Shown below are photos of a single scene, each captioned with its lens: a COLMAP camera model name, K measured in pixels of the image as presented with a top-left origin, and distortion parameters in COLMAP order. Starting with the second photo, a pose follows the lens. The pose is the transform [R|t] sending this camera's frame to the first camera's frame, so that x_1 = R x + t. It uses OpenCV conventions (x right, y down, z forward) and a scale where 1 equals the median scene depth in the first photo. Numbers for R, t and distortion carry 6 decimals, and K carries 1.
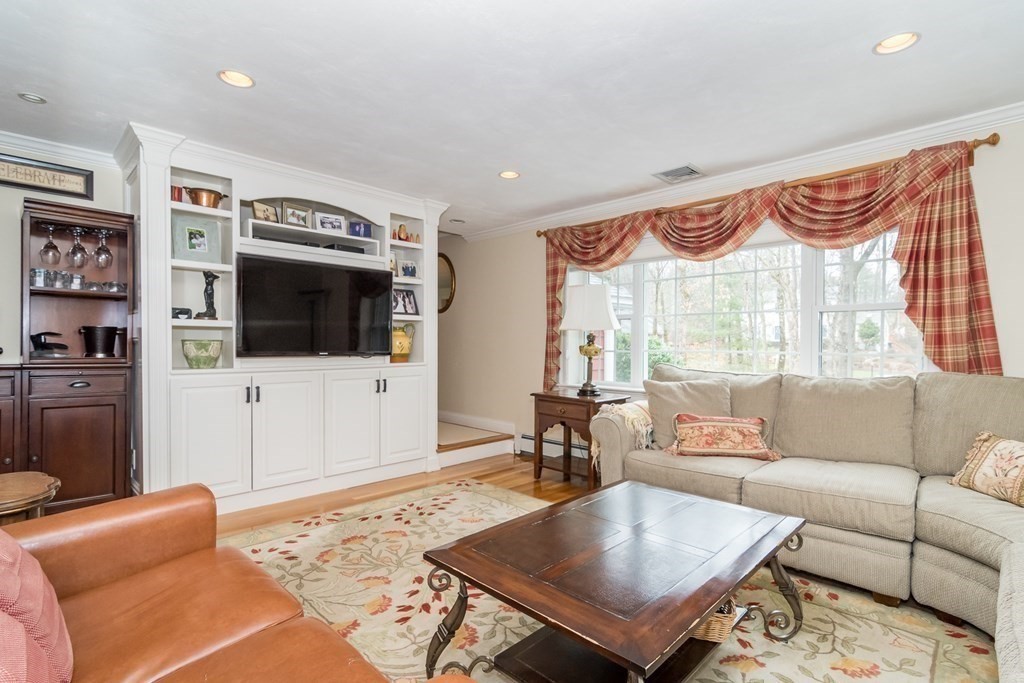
lens RADIAL K [[488.9, 0, 511.6], [0, 488.9, 340.7], [0, 0, 1]] dist [-0.004639, -0.000257]
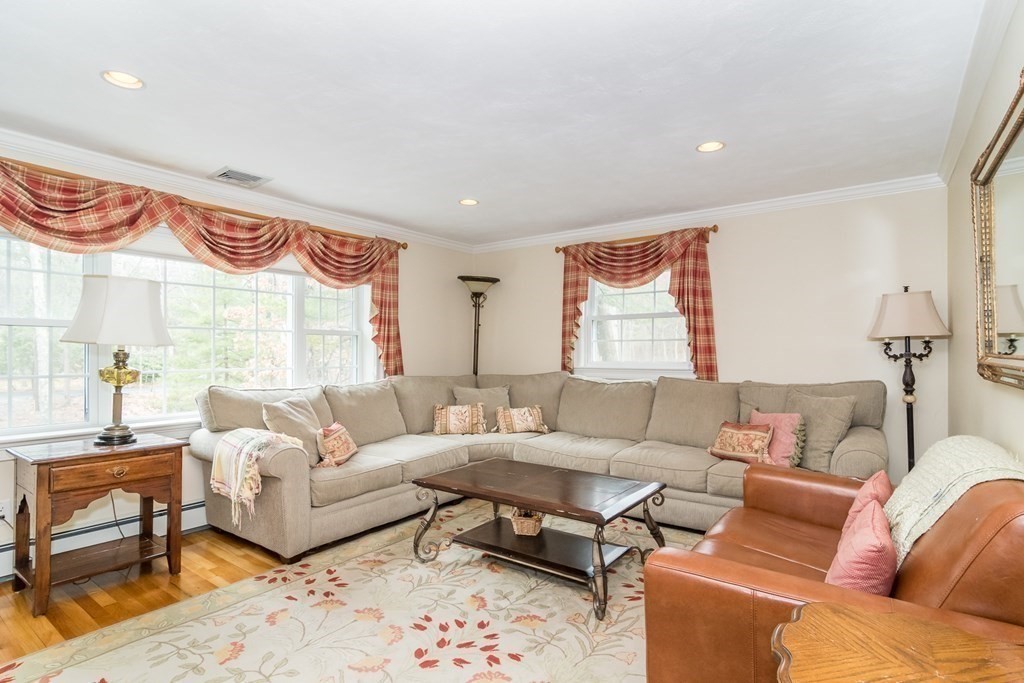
lens RADIAL K [[506.4, 0, 511.7], [0, 506.4, 346.3], [0, 0, 1]] dist [-0.028813, -0.000511]
pose [[-0.151072, 0.014403, 0.988418, -0.661532], [0.004146, 0.999894, -0.013937, -0.008820], [-0.988514, 0.001993, -0.151115, 0.641309]]
